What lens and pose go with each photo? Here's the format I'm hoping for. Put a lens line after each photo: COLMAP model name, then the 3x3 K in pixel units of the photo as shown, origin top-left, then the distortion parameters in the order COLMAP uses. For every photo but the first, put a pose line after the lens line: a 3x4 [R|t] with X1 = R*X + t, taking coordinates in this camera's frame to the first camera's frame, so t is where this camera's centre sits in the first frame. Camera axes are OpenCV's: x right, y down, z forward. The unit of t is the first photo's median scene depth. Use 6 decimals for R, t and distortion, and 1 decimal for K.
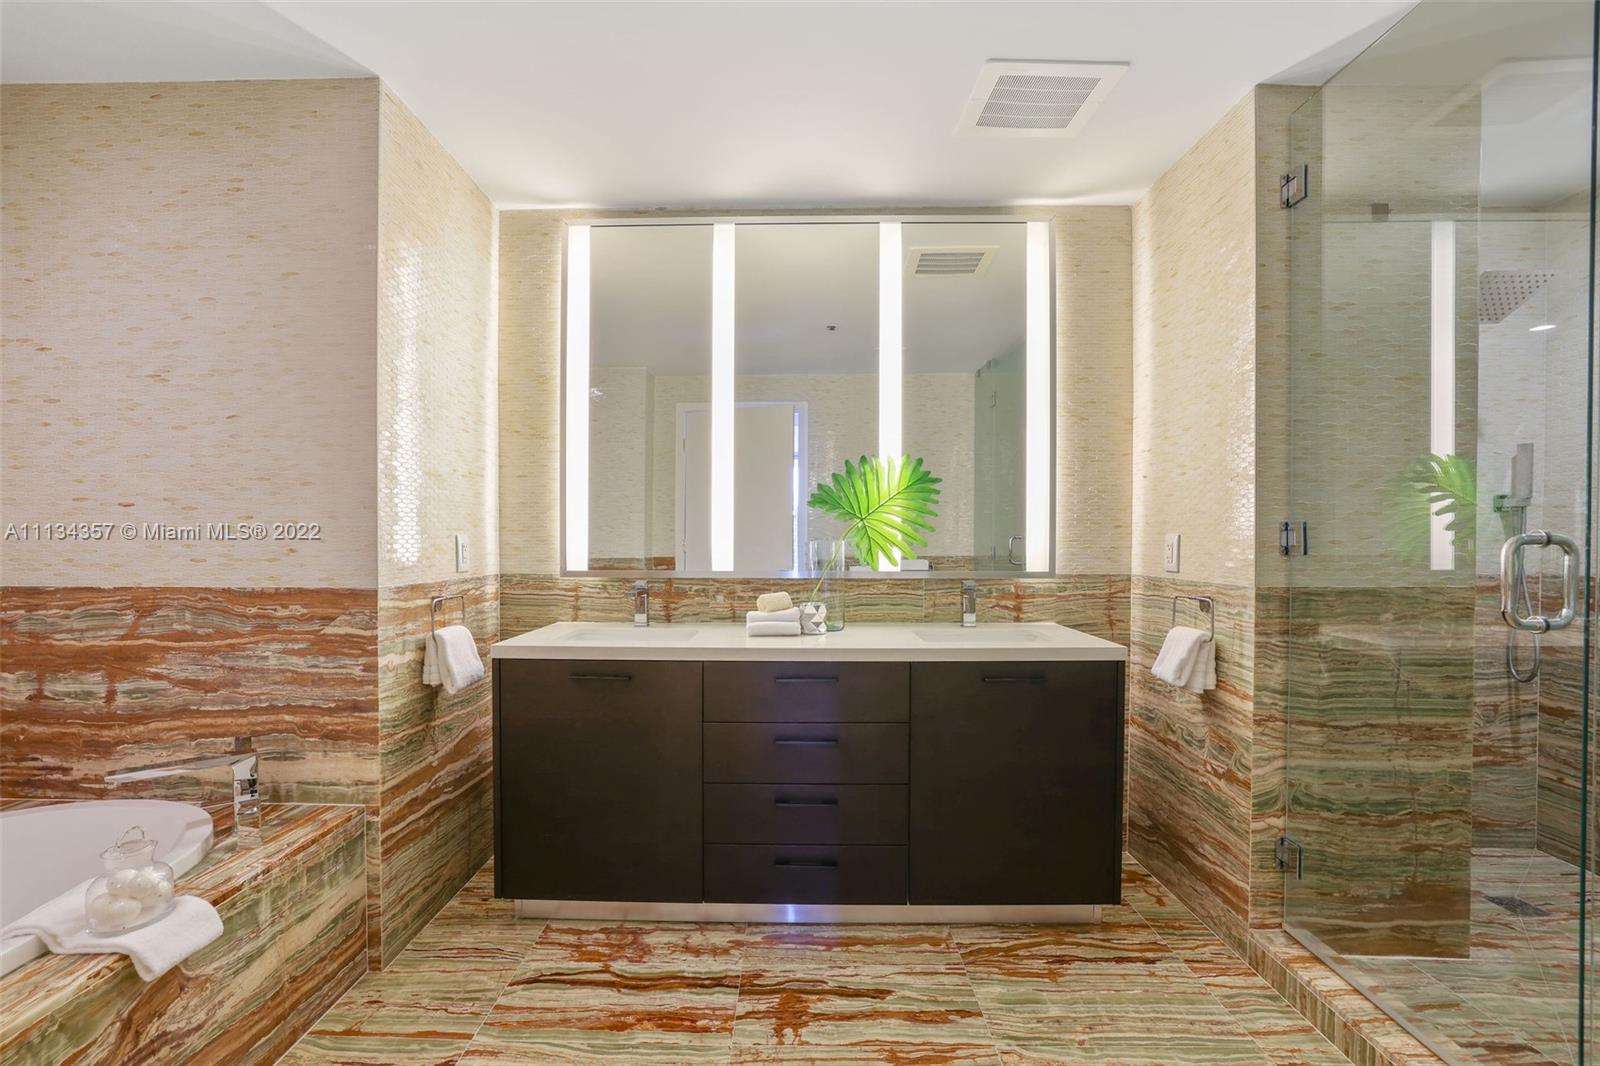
lens RADIAL K [[698.6, 0, 794.5], [0, 698.6, 548.0], [0, 0, 1]] dist [-0.044865, 0.016202]
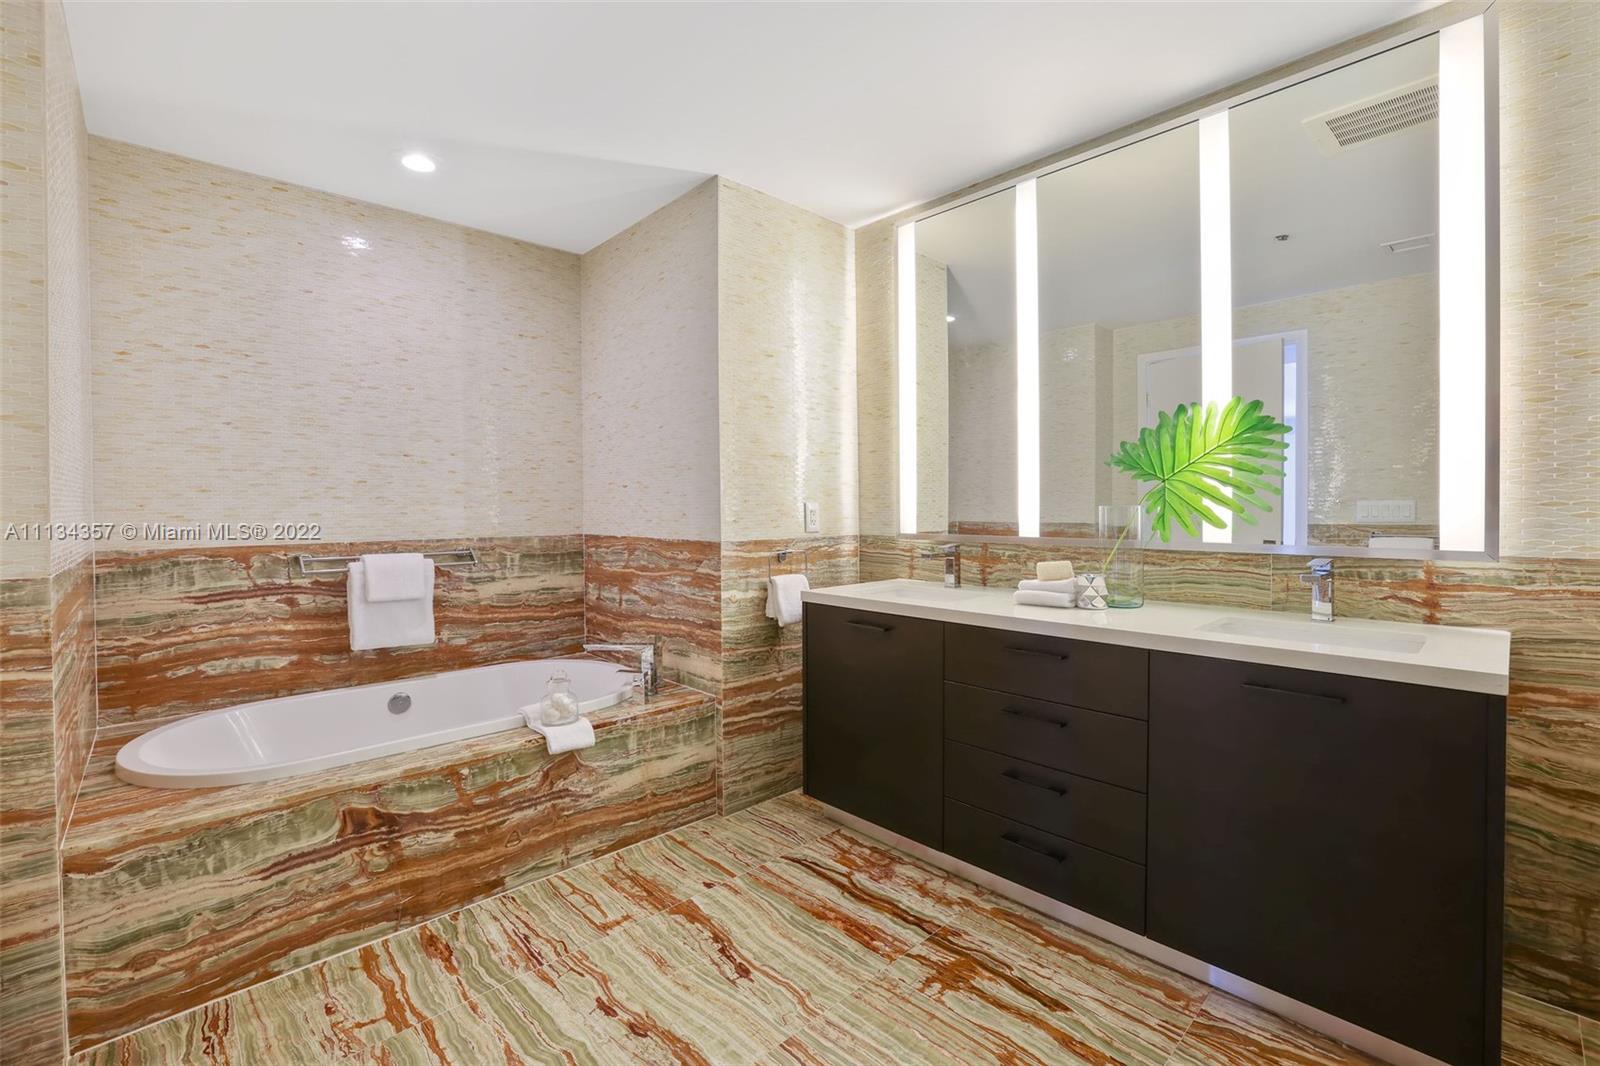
lens RADIAL K [[705.9, 0, 796.9], [0, 705.9, 516.1], [0, 0, 1]] dist [-0.061250, 0.024176]
pose [[0.690517, 0.005509, -0.723295, 0.528901], [-0.002016, 0.999982, 0.005692, -0.001947], [0.723313, -0.002473, 0.690515, 0.127138]]
